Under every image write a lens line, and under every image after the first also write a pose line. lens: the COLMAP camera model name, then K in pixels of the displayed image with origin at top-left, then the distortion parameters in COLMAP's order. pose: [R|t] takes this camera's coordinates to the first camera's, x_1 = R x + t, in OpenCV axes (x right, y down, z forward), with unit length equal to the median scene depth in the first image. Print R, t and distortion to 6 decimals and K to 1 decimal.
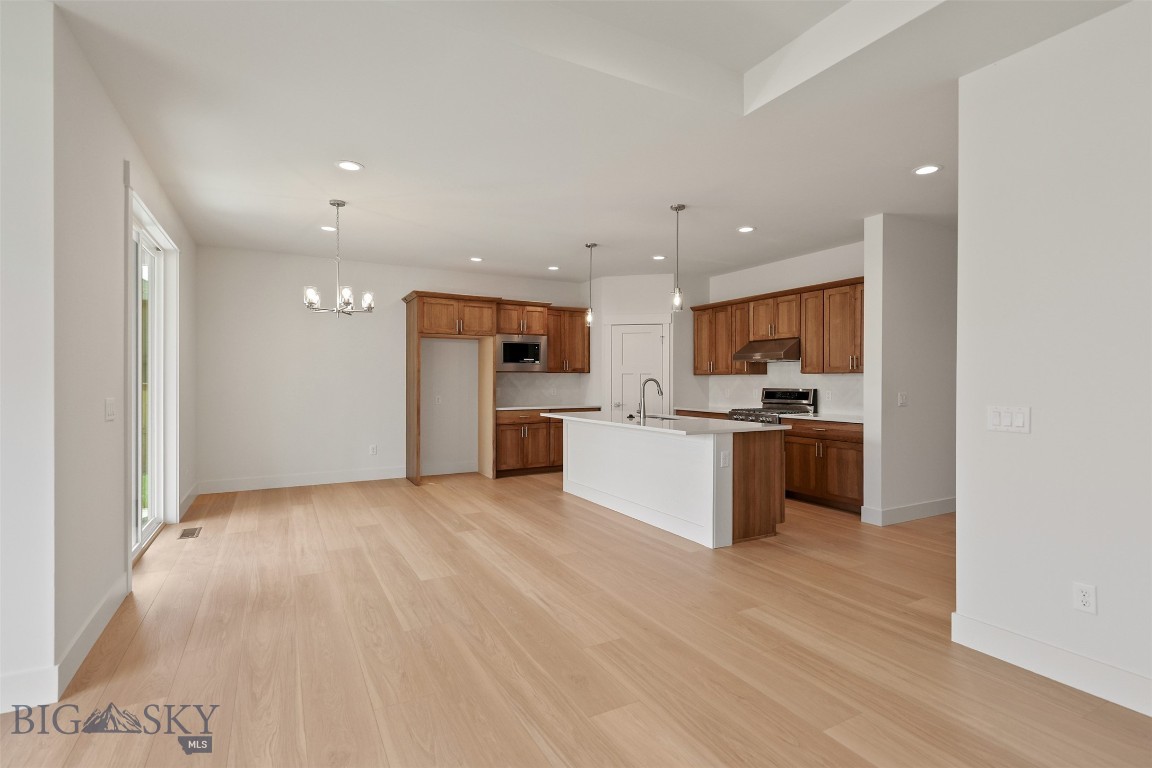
lens RADIAL K [[543.7, 0, 572.1], [0, 543.7, 384.0], [0, 0, 1]] dist [0.013007, -0.004098]
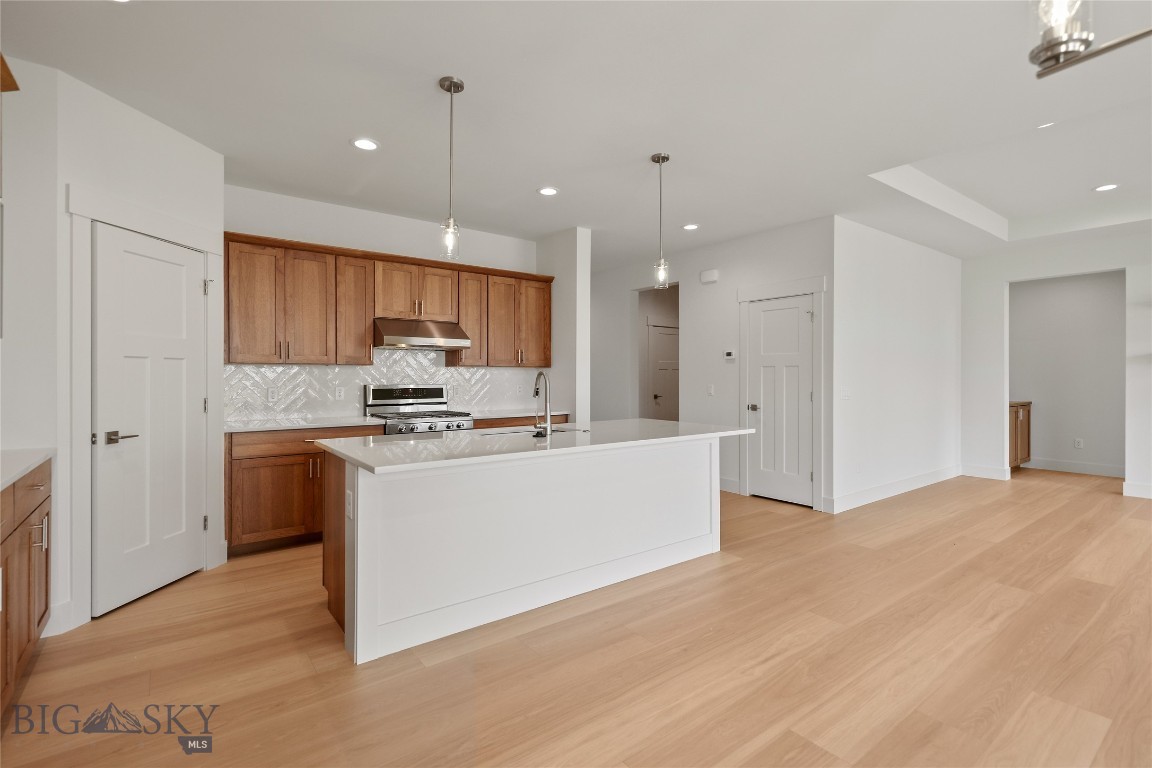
lens RADIAL K [[543.7, 0, 580.8], [0, 543.7, 374.2], [0, 0, 1]] dist [0.013007, -0.004098]
pose [[-0.166210, 0.000655, 0.986090, -0.412351], [0.006153, 0.999981, 0.000373, -0.005457], [-0.986071, 0.006130, -0.166211, 0.897903]]
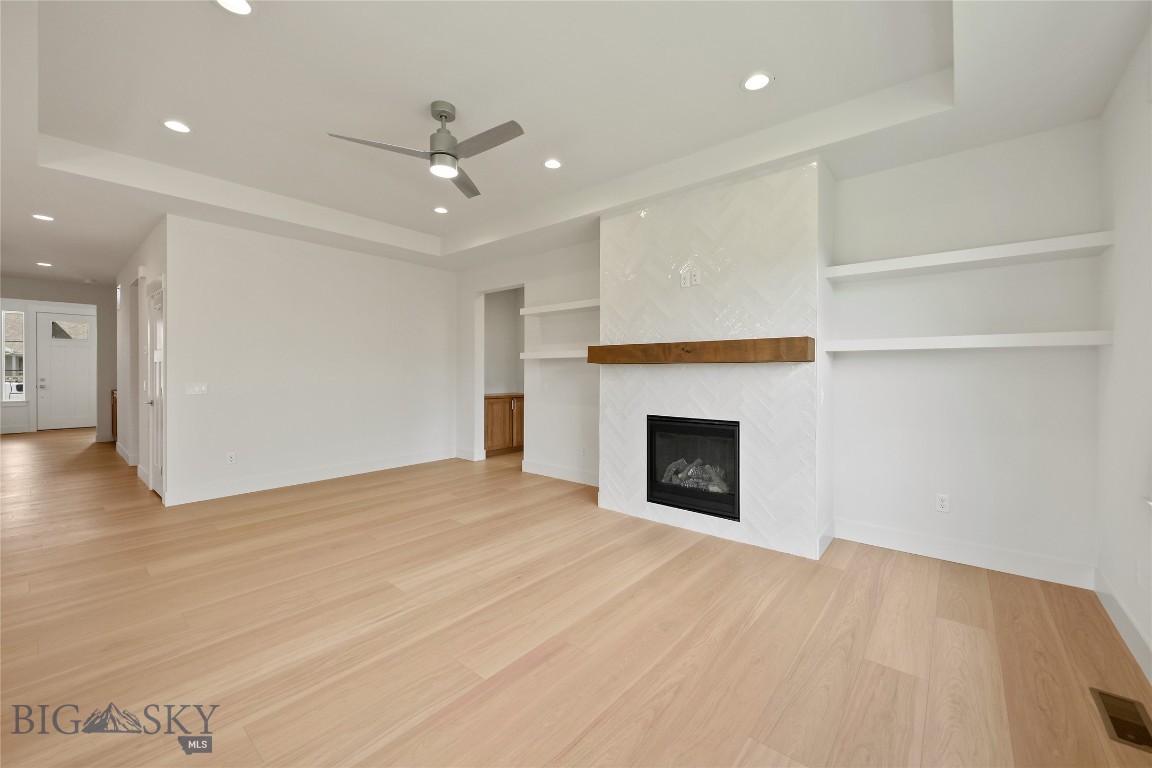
lens RADIAL K [[455.3, 0, 587.0], [0, 455.3, 380.8], [0, 0, 1]] dist [0.006582, -0.002930]
pose [[-0.381333, -0.019917, 0.924223, -0.559059], [0.001328, 0.999755, 0.022093, -0.001546], [-0.924437, 0.009652, -0.381214, 0.101052]]
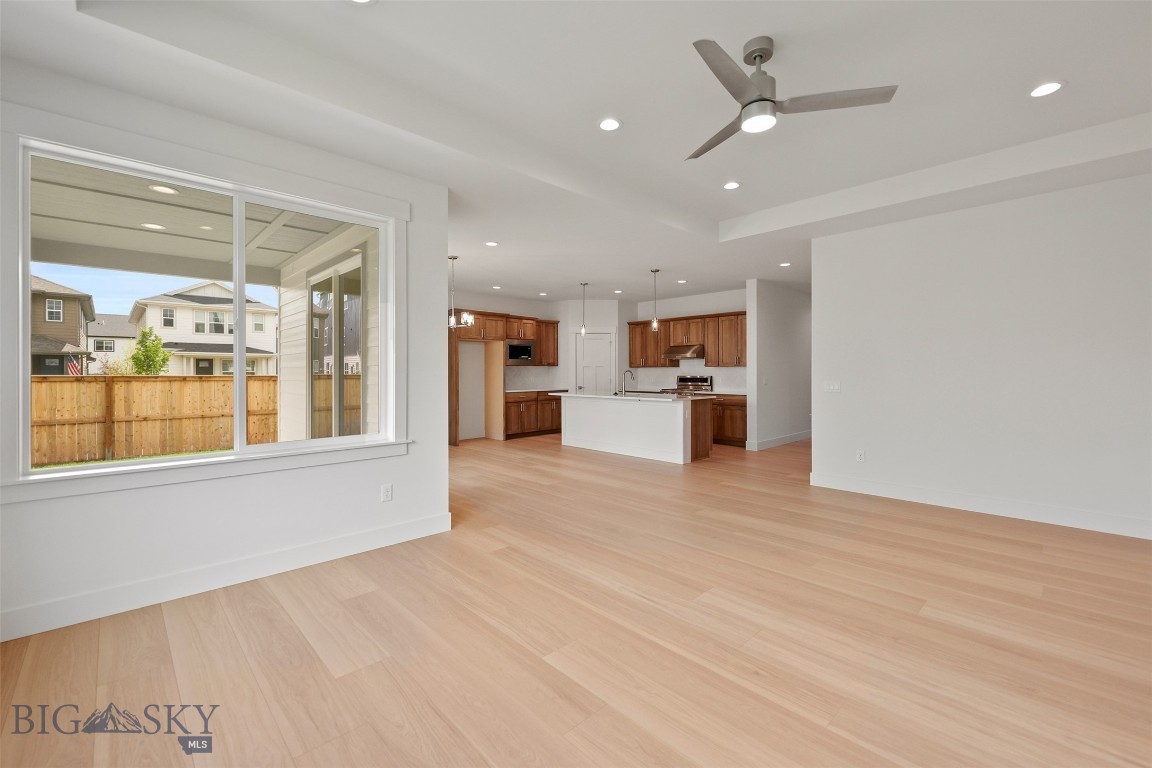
lens RADIAL K [[477.8, 0, 569.2], [0, 477.8, 371.6], [0, 0, 1]] dist [0.004196, -0.002509]
pose [[0.967349, -0.003862, 0.253417, -0.325790], [0.005481, 0.999969, -0.005683, 0.001992], [-0.253387, 0.006887, 0.967340, -0.281787]]
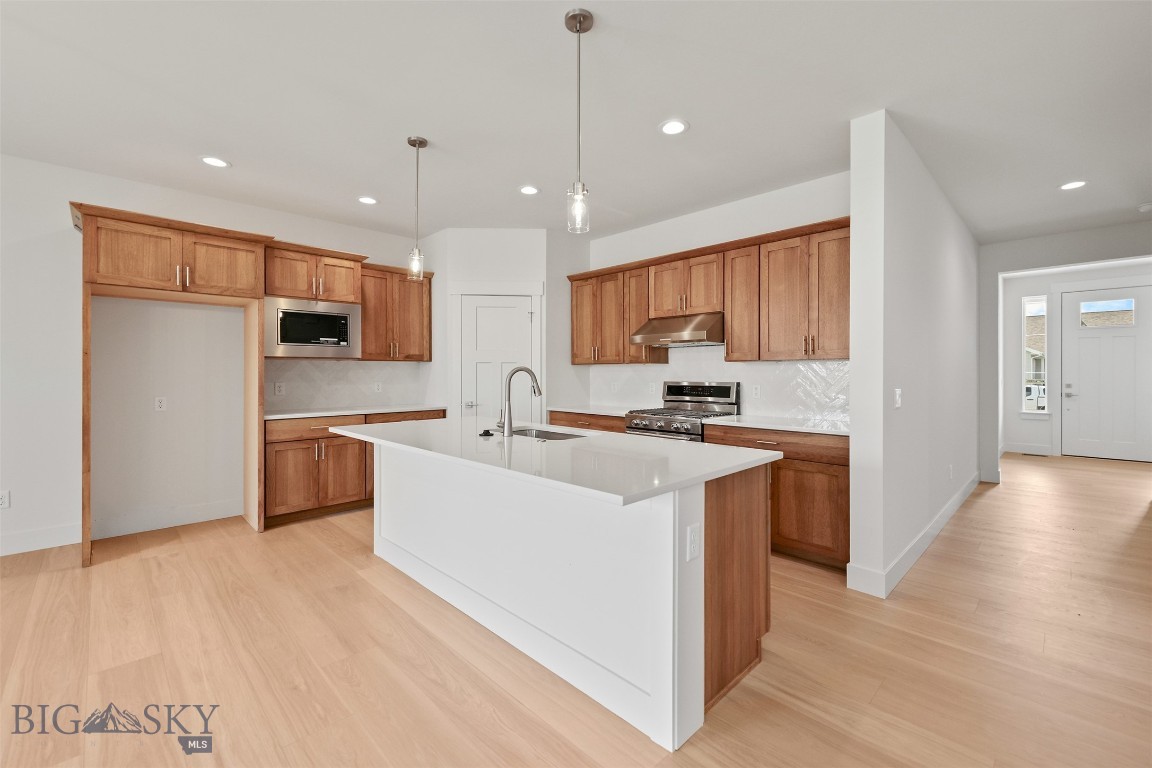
lens RADIAL K [[477.8, 0, 582.3], [0, 477.8, 376.6], [0, 0, 1]] dist [0.004196, -0.002509]
pose [[0.956390, -0.002945, 0.292077, 0.049141], [0.002950, 0.999996, 0.000425, -0.000047], [-0.292077, 0.000455, 0.956395, 0.420061]]
